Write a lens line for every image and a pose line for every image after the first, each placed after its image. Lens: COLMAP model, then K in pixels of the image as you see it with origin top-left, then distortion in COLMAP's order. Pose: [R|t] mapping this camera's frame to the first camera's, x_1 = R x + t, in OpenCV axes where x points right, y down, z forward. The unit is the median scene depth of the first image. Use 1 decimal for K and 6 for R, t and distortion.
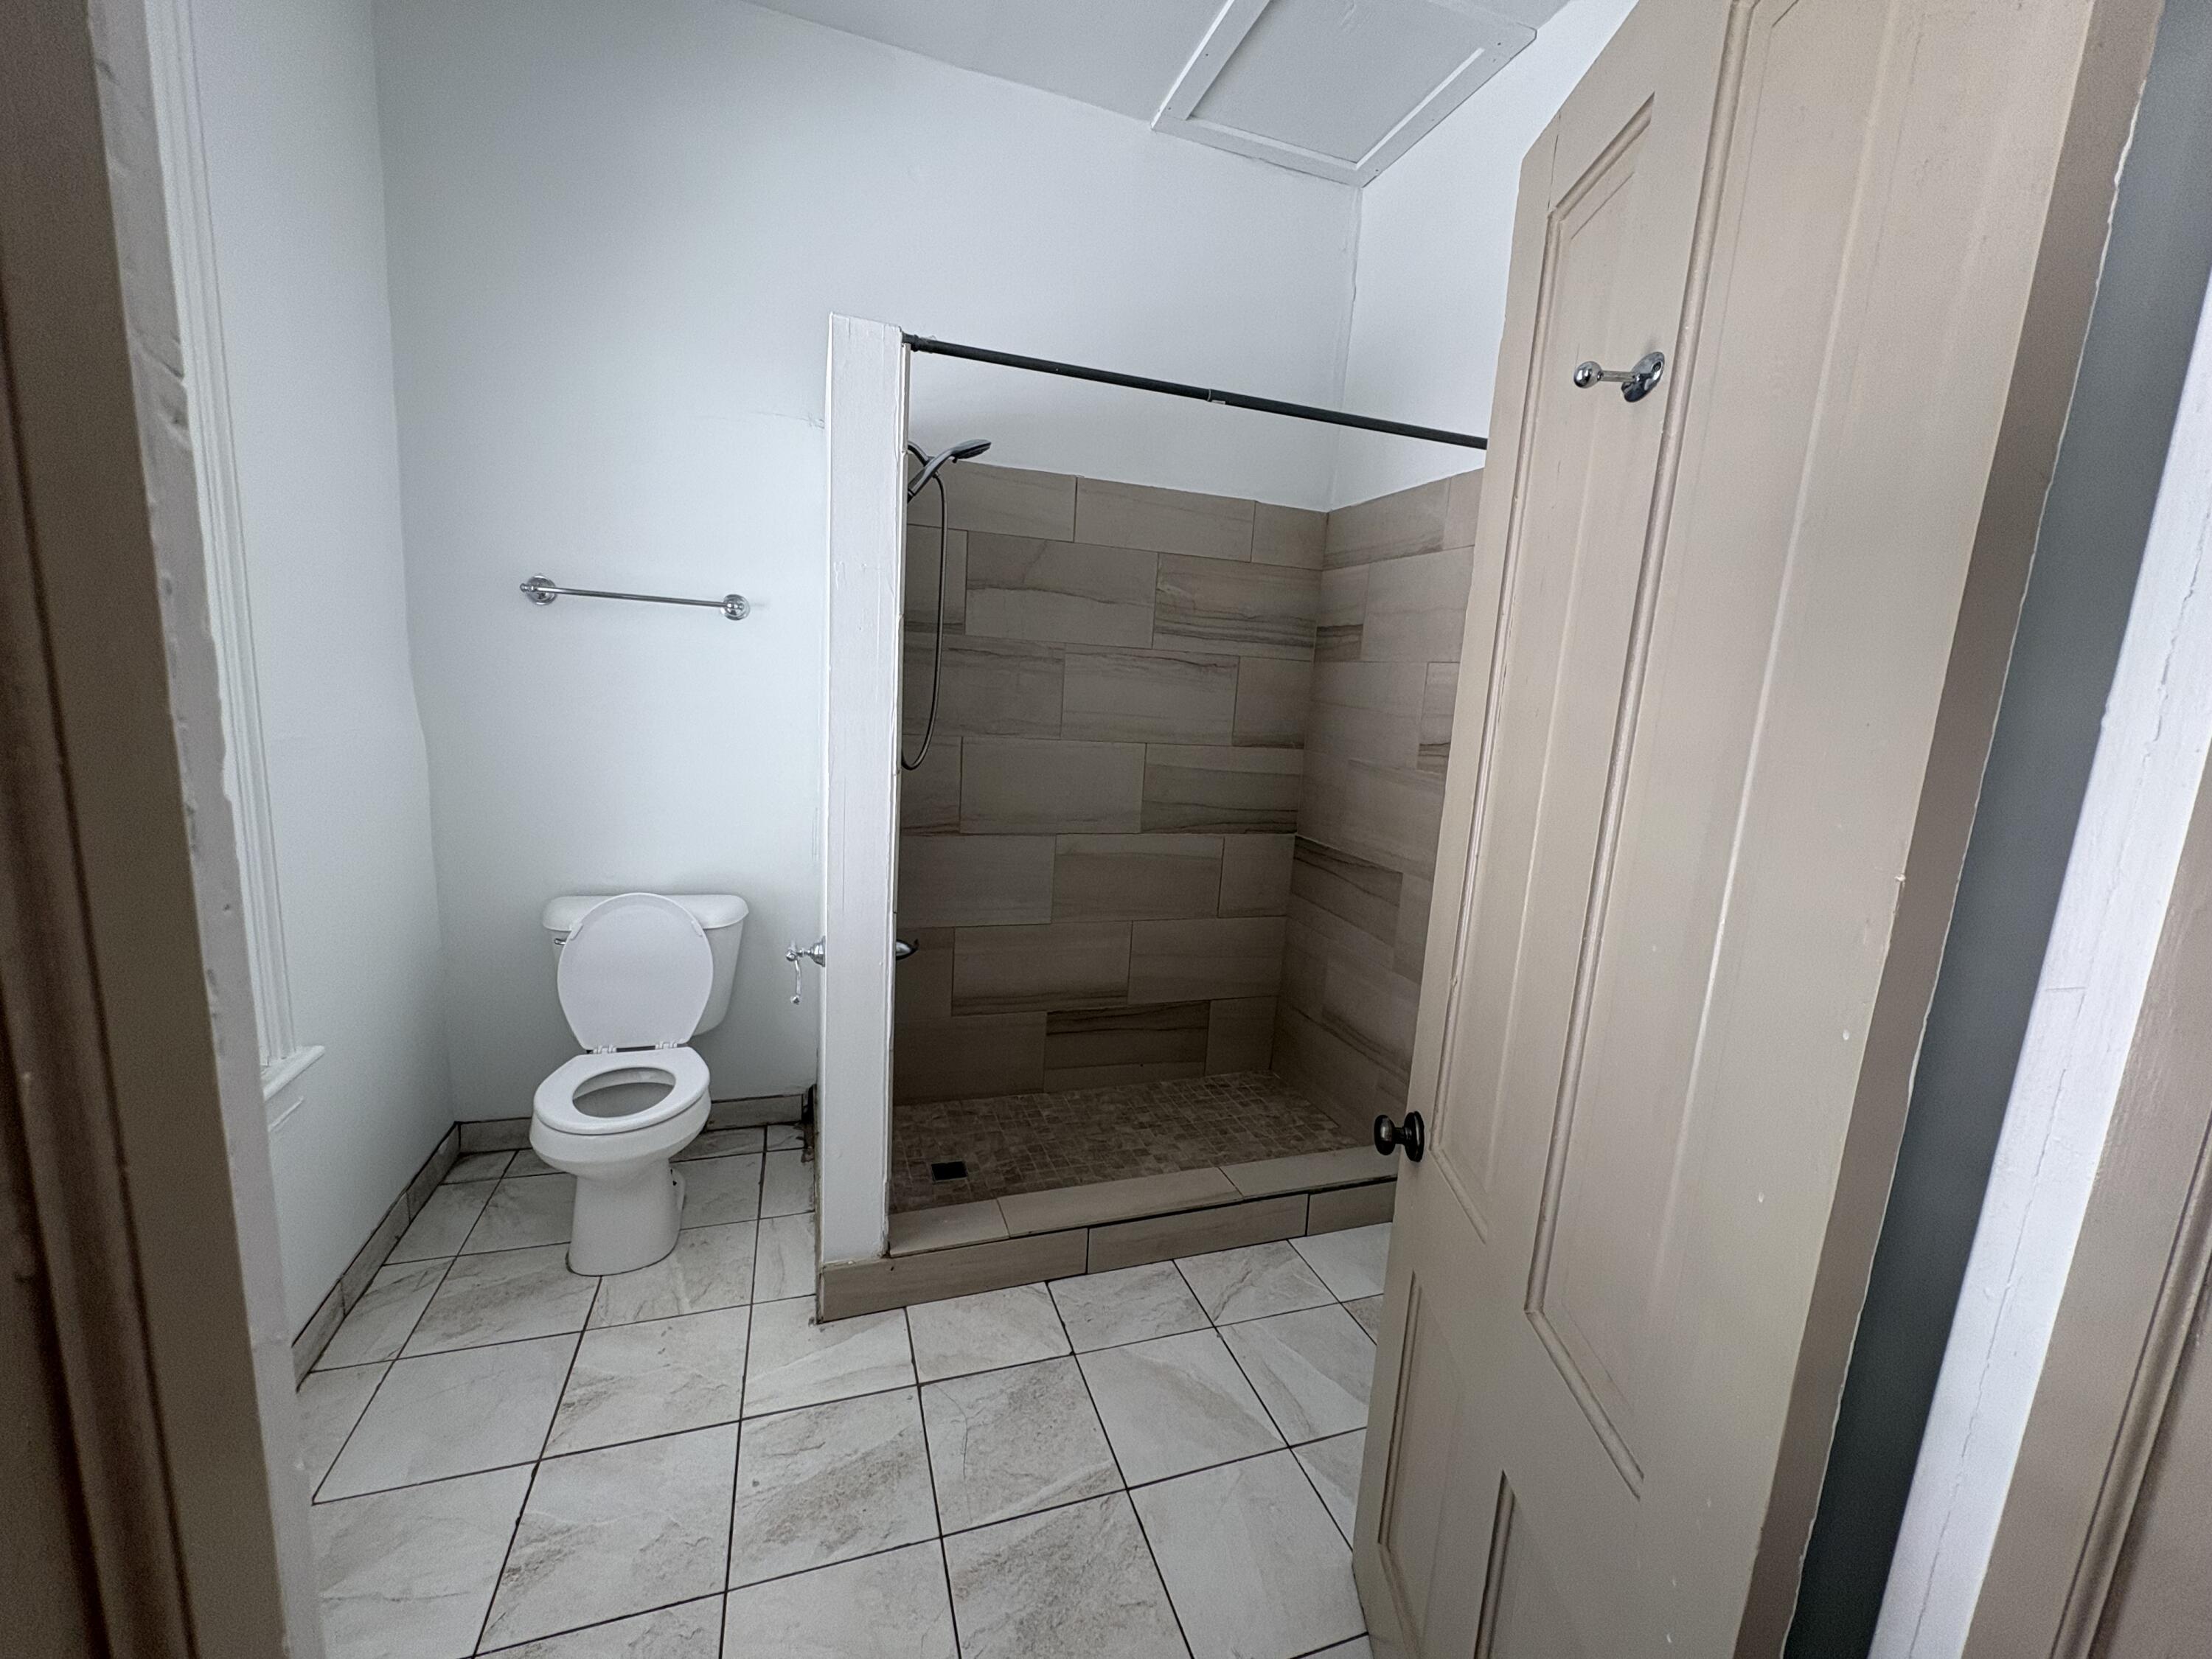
lens RADIAL K [[880.2, 0, 1106.9], [0, 880.2, 828.1], [0, 0, 1]] dist [0.000823, 0.000031]
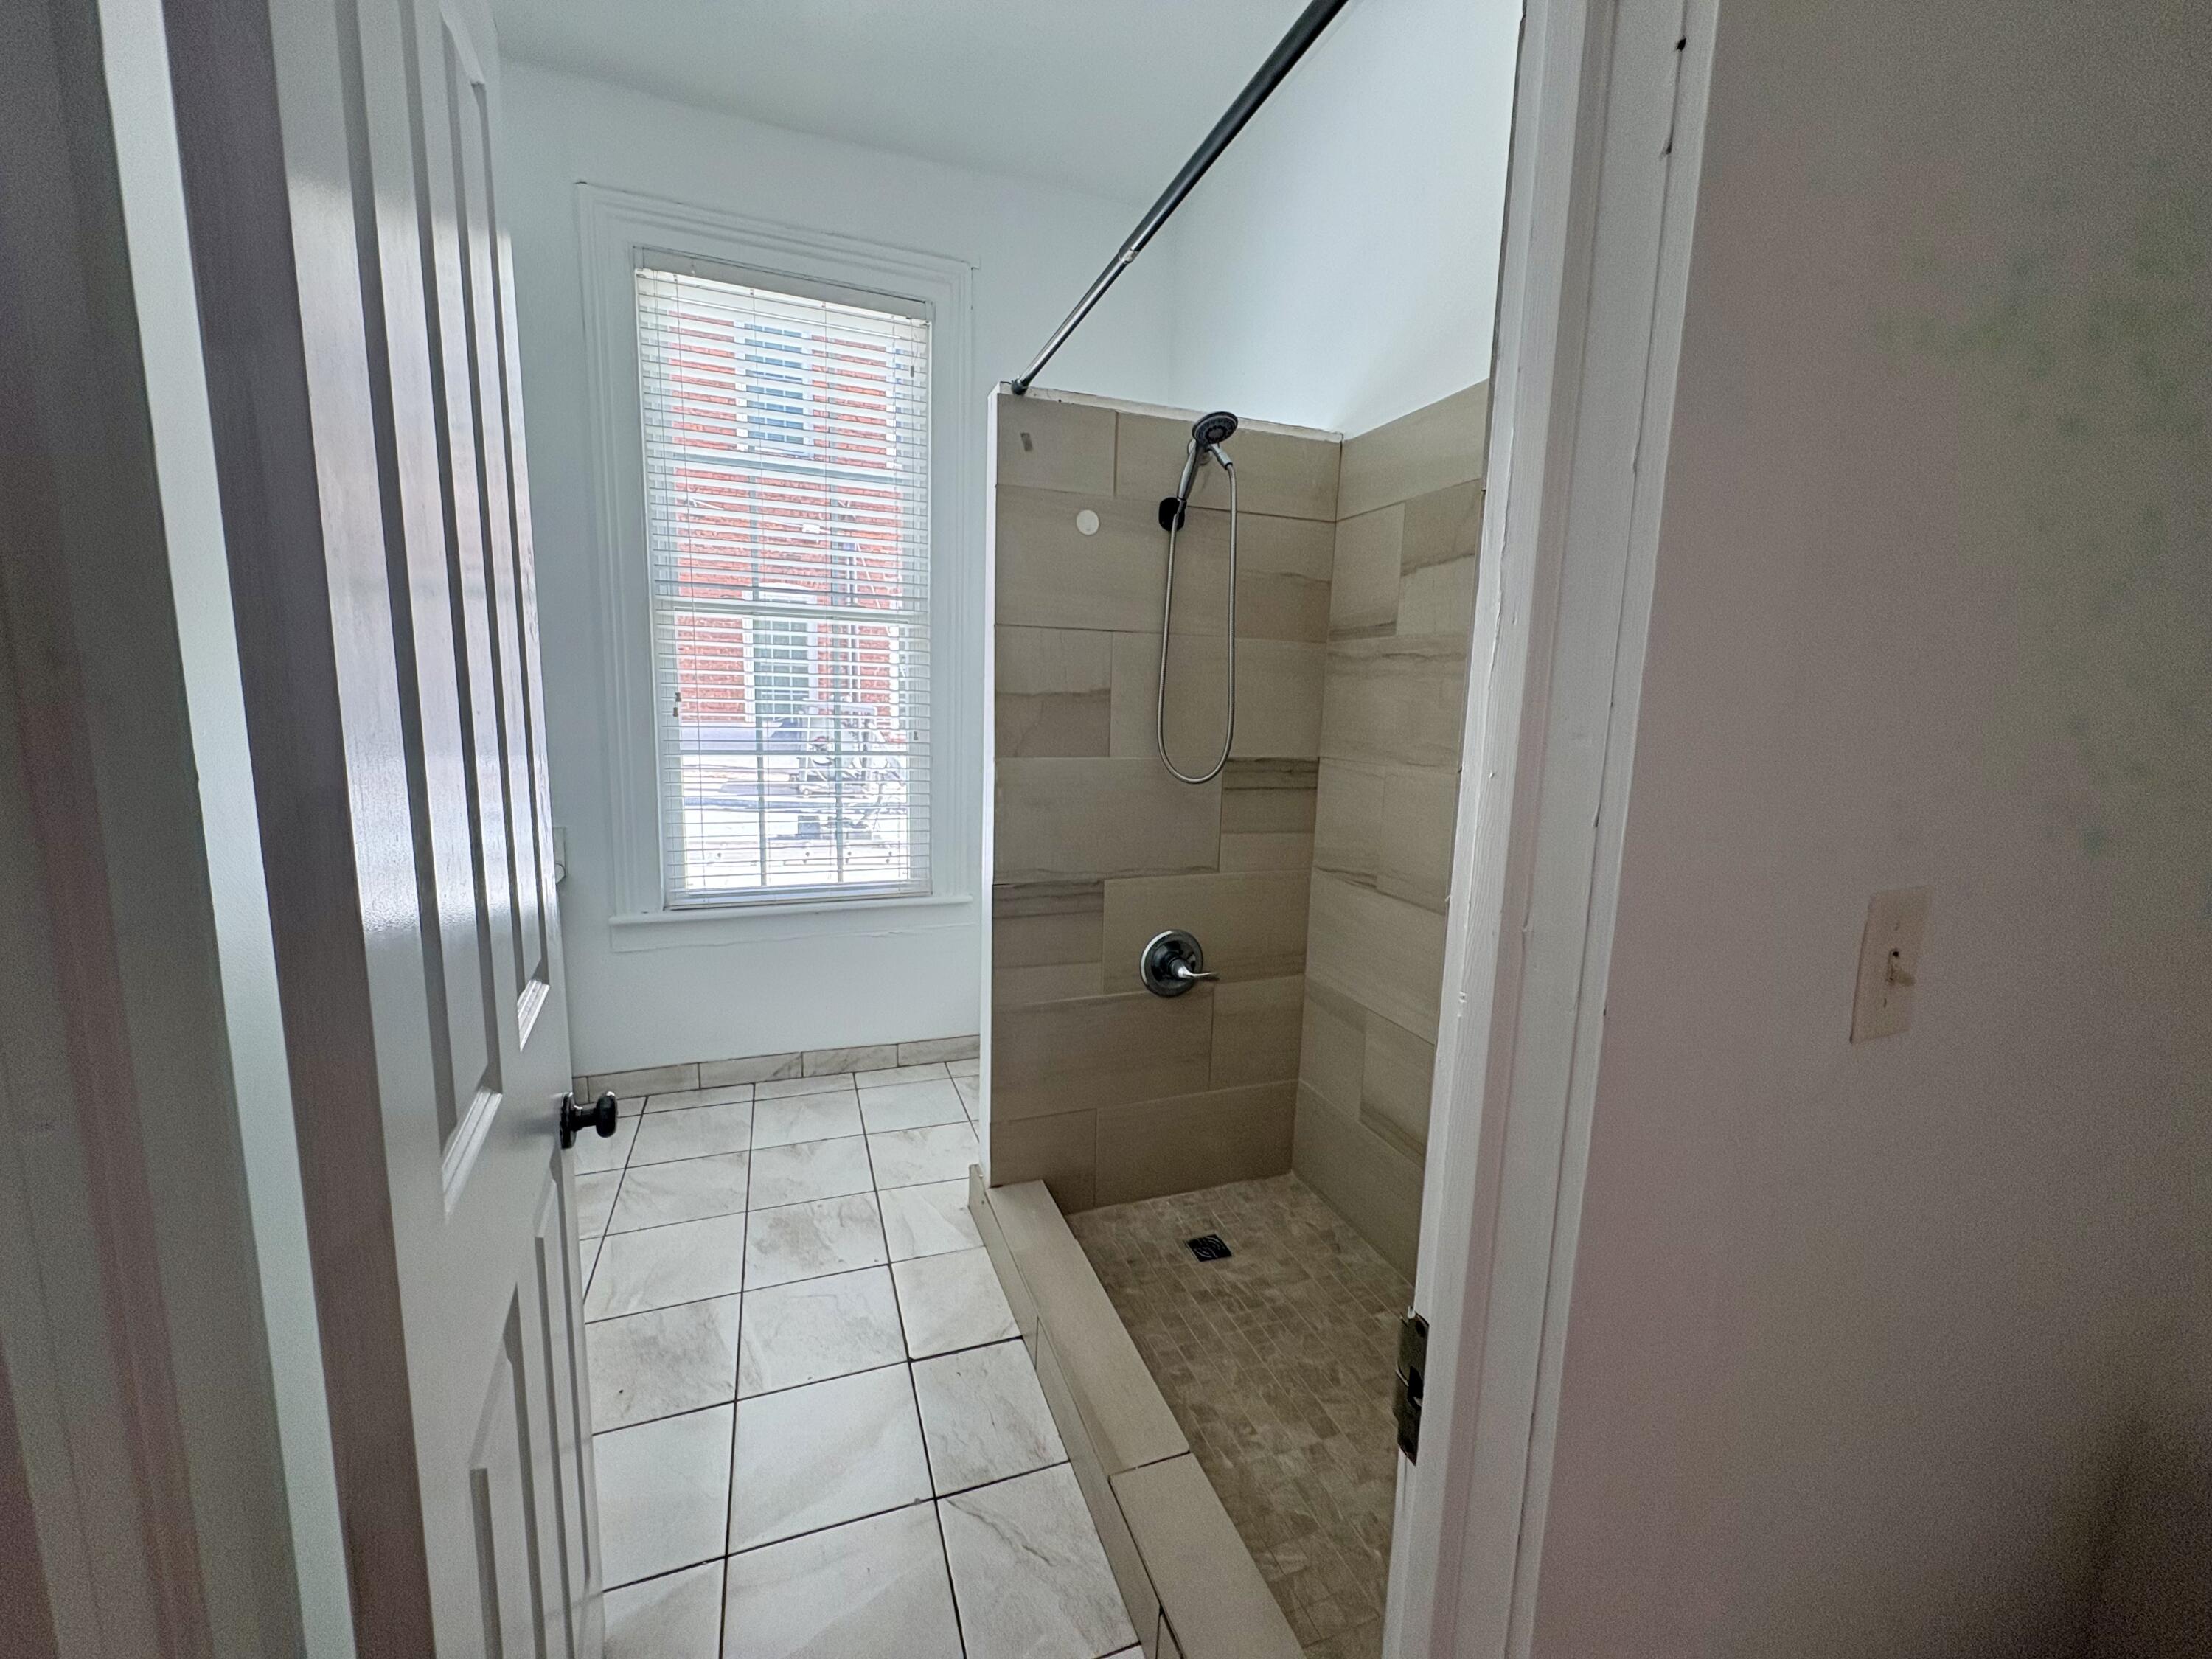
lens RADIAL K [[880.2, 0, 1106.9], [0, 880.2, 828.1], [0, 0, 1]] dist [0.000823, 0.000031]
pose [[0.029850, 0.088877, -0.995595, 0.986682], [-0.193241, 0.977761, 0.081491, -0.106439], [0.980697, 0.189957, 0.046361, 1.185718]]
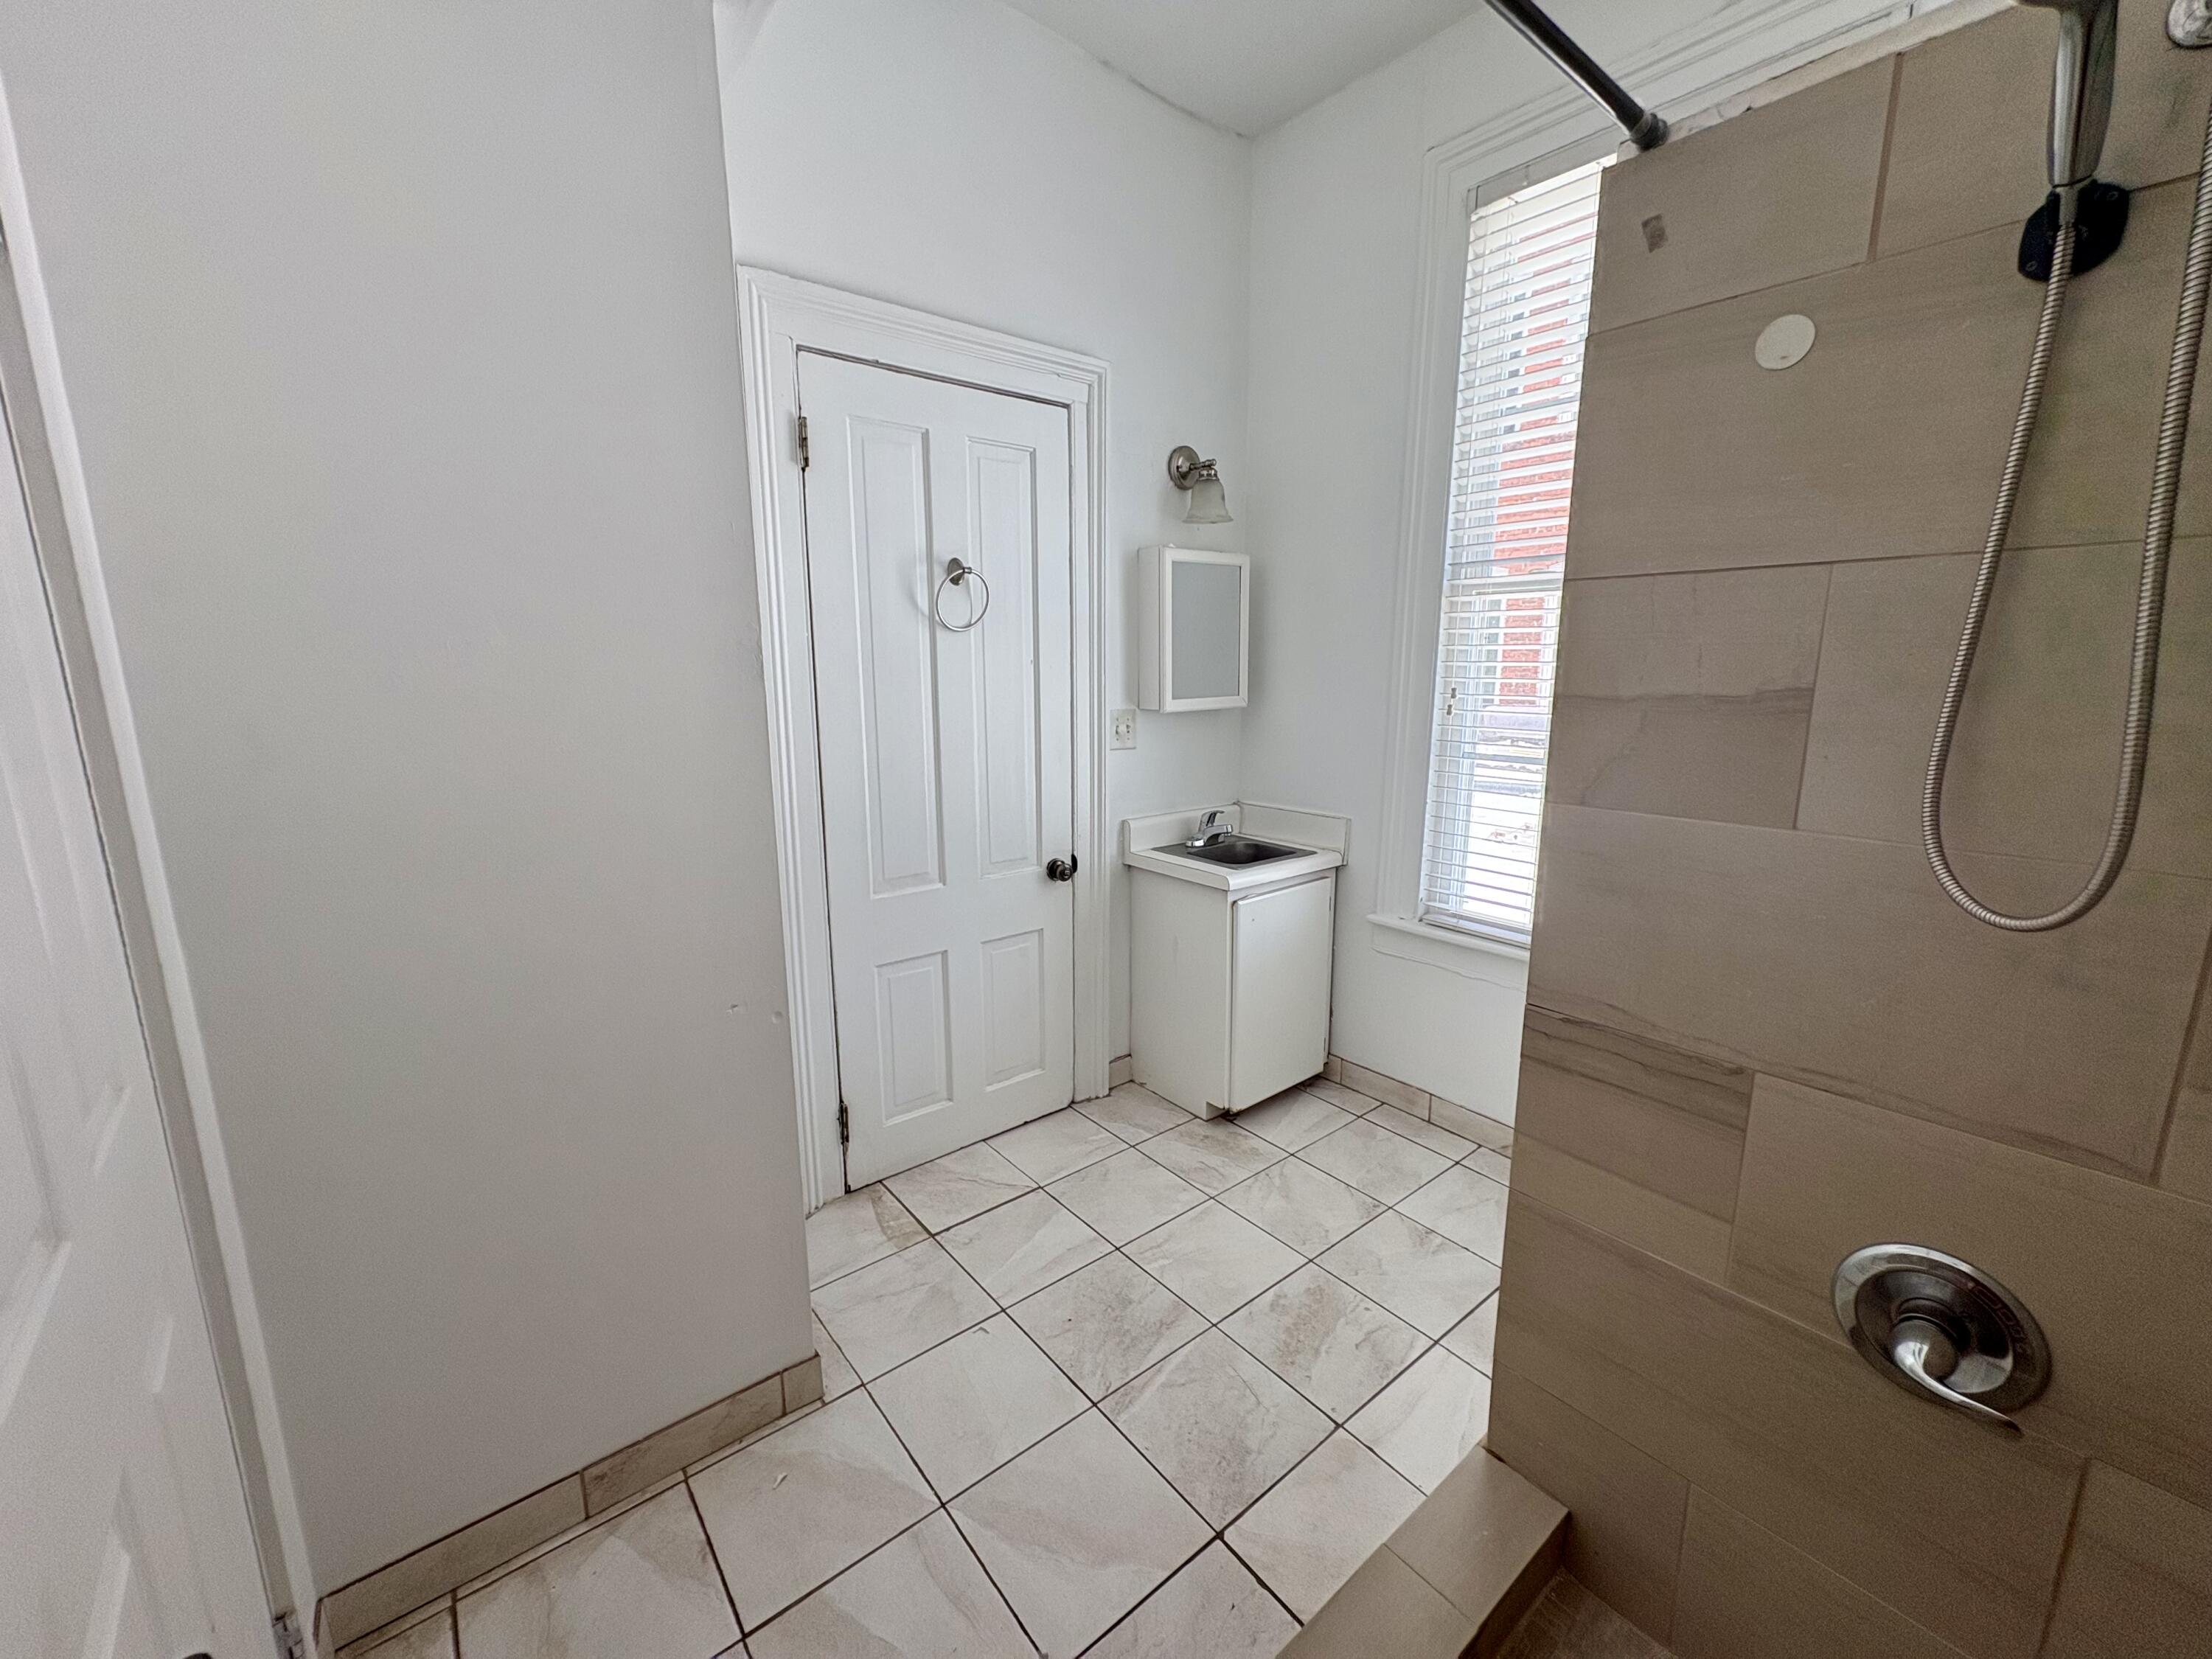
lens RADIAL K [[880.2, 0, 1106.9], [0, 880.2, 828.1], [0, 0, 1]] dist [0.000823, 0.000031]
pose [[-0.936737, 0.004755, -0.350001, 0.361338], [-0.113915, 0.941334, 0.317669, -0.246525], [0.330978, 0.337443, -0.881241, 1.614504]]
